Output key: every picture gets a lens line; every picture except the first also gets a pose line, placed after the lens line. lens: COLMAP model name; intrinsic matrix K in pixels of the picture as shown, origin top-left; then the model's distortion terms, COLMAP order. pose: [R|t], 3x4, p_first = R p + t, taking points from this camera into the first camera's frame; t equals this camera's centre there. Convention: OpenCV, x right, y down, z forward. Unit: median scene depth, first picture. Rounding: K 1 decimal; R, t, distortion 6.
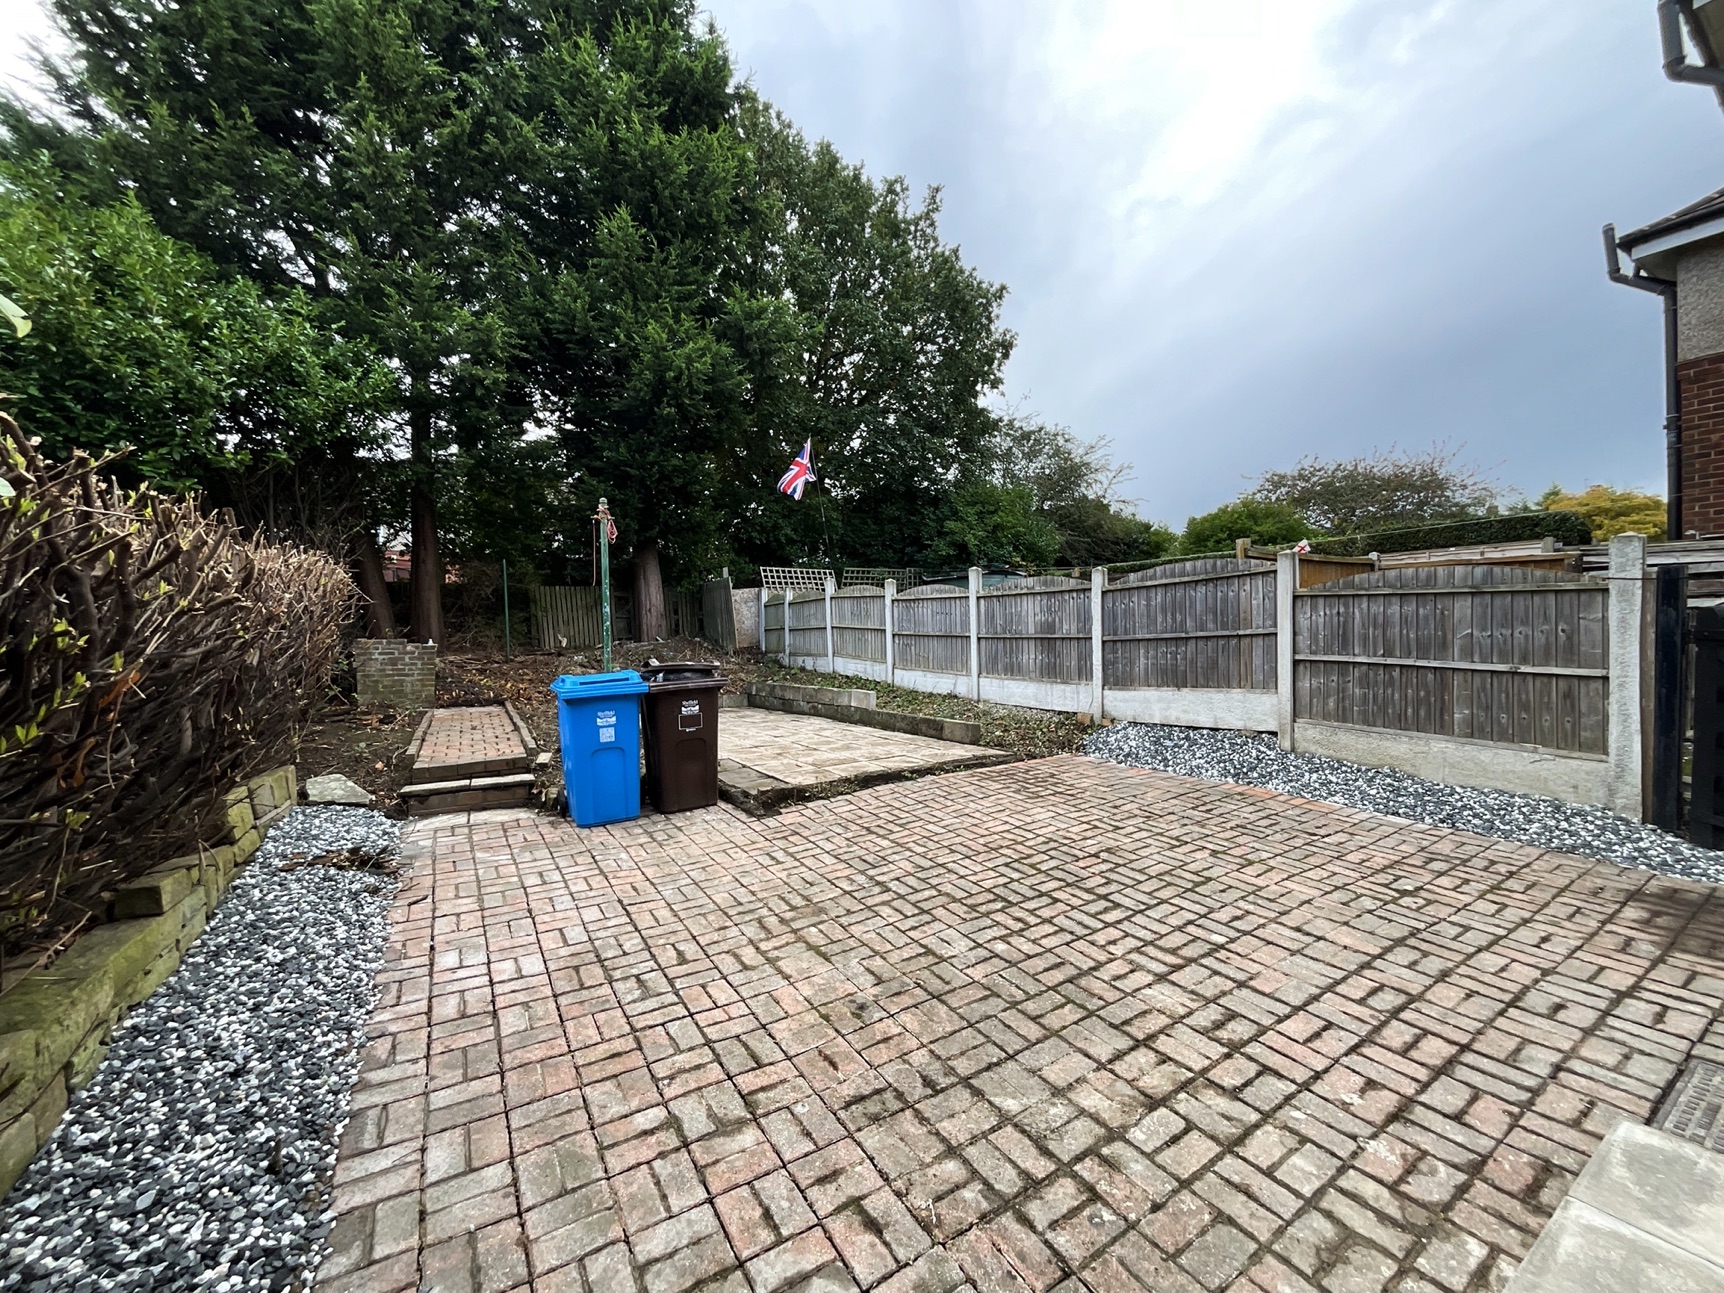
lens RADIAL K [[697.8, 0, 862.5], [0, 697.8, 650.3], [0, 0, 1]] dist [0.002780, 0.000117]
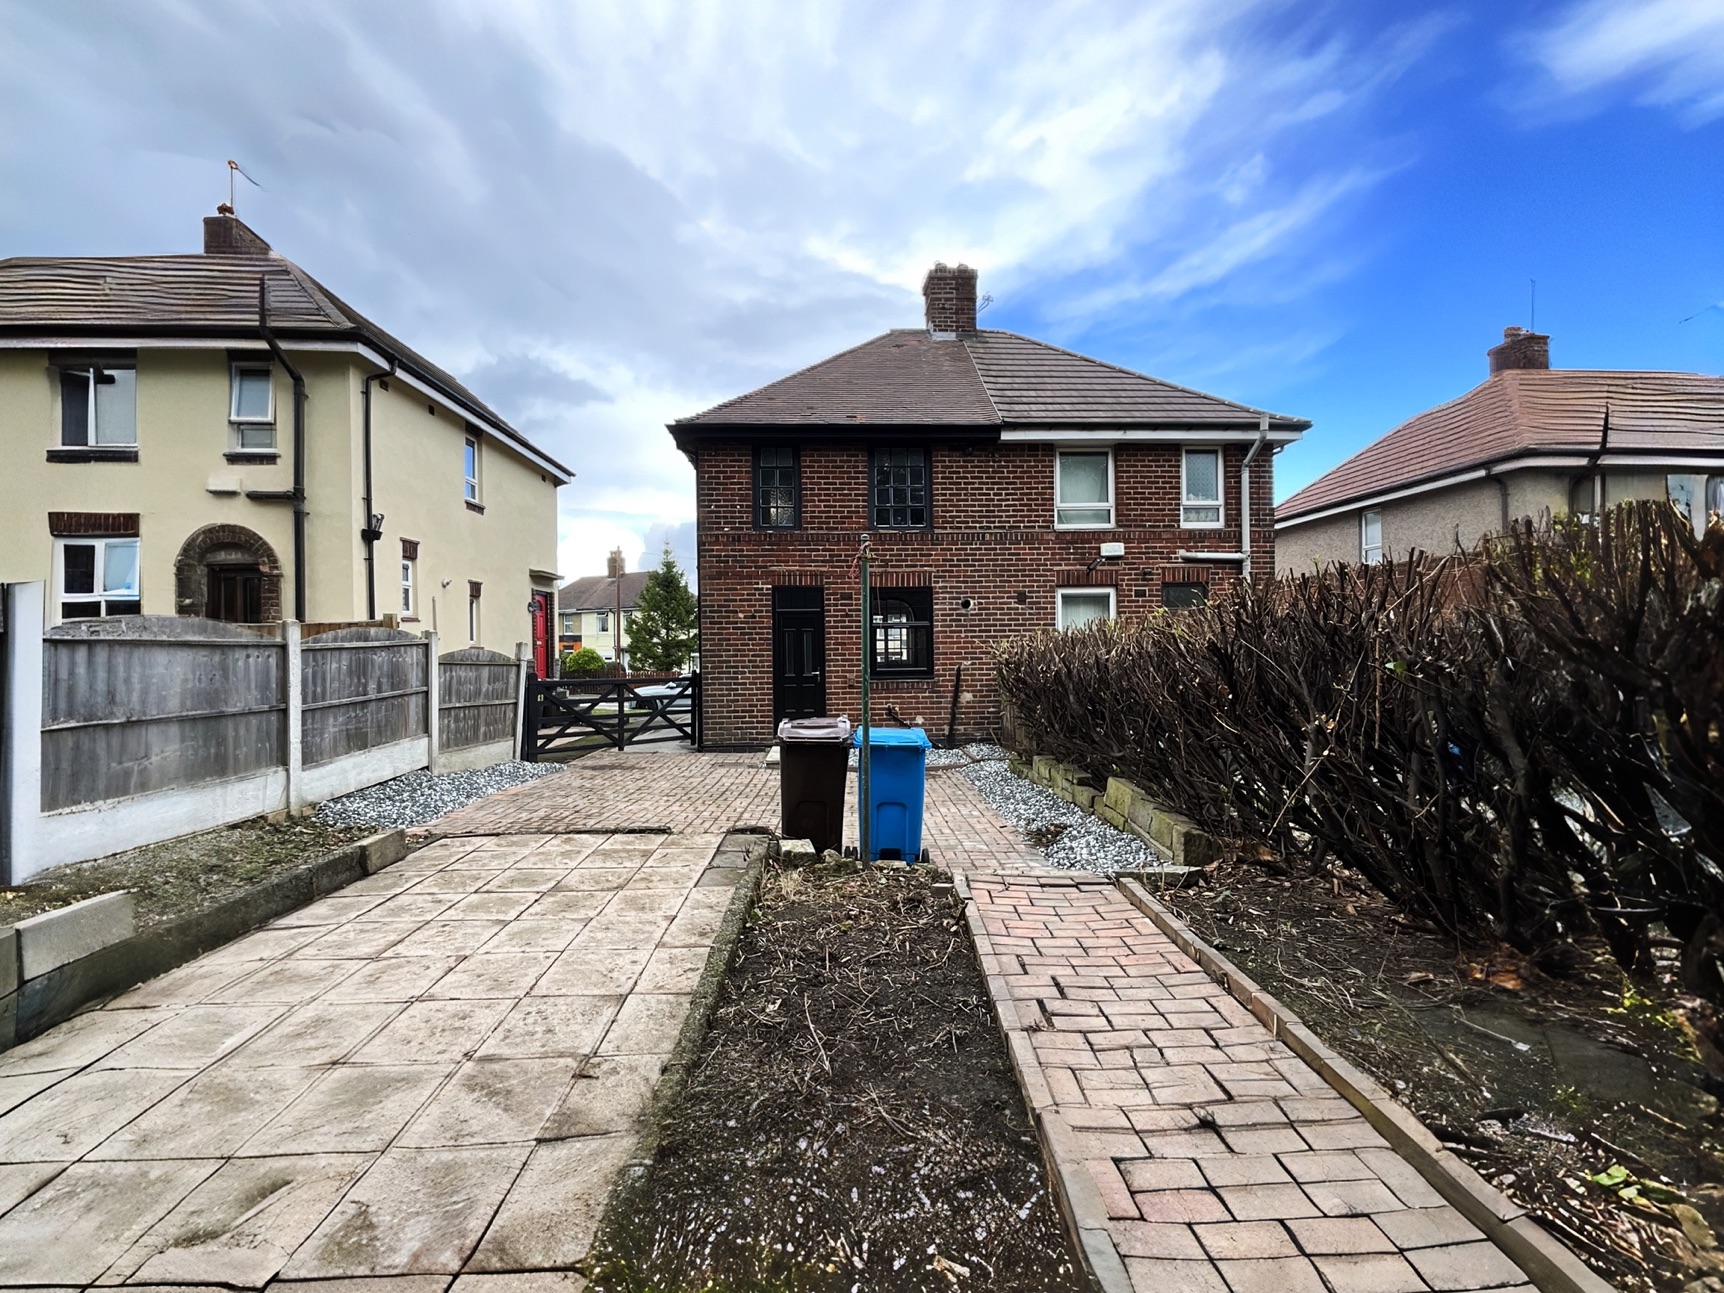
lens RADIAL K [[697.8, 0, 862.5], [0, 697.8, 650.3], [0, 0, 1]] dist [0.002780, 0.000117]
pose [[-0.860794, 0.021695, 0.508491, -0.686525], [0.031773, 0.999433, 0.011146, -0.077613], [-0.507961, 0.025751, -0.860995, 1.467431]]
